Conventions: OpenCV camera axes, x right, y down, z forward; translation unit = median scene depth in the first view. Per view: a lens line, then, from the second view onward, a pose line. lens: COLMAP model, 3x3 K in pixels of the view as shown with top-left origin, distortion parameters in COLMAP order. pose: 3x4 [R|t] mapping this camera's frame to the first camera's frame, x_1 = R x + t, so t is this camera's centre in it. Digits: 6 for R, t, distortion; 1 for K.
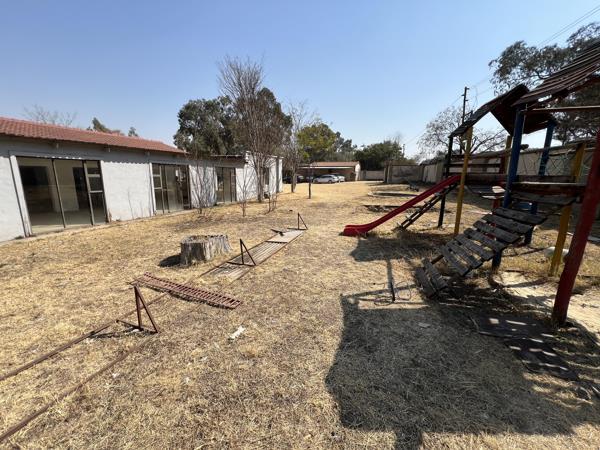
lens RADIAL K [[238.6, 0, 299.5], [0, 238.6, 224.7], [0, 0, 1]] dist [0.001680, 0.000118]
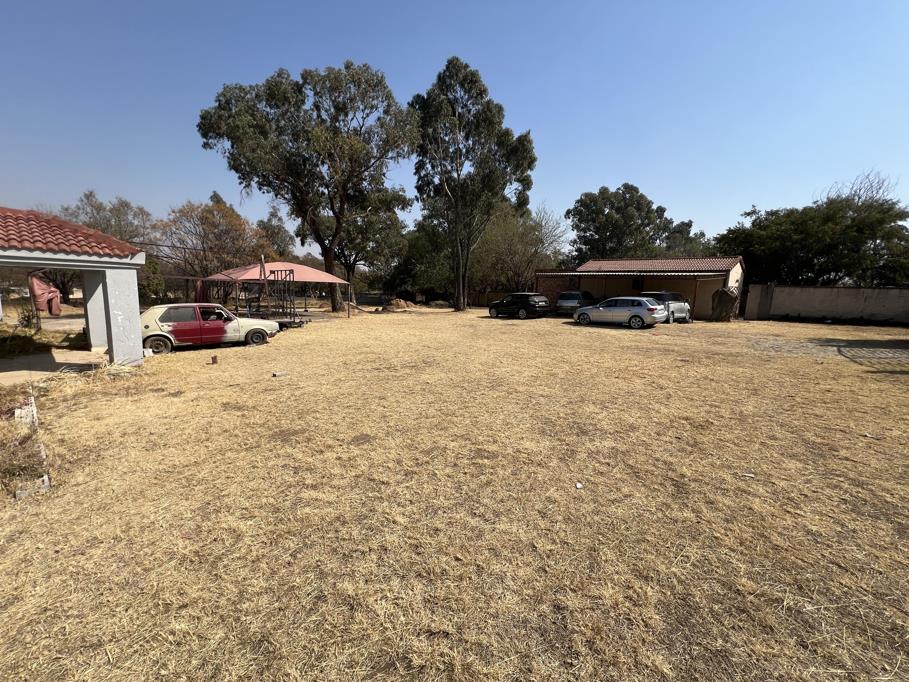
lens RADIAL K [[361.4, 0, 453.8], [0, 361.4, 332.2], [0, 0, 1]] dist [0.001680, 0.000118]
pose [[0.941910, 0.064334, -0.329646, 0.058627], [-0.093225, 0.992996, -0.072582, -0.100776], [0.322668, 0.099097, 0.941310, 0.460515]]
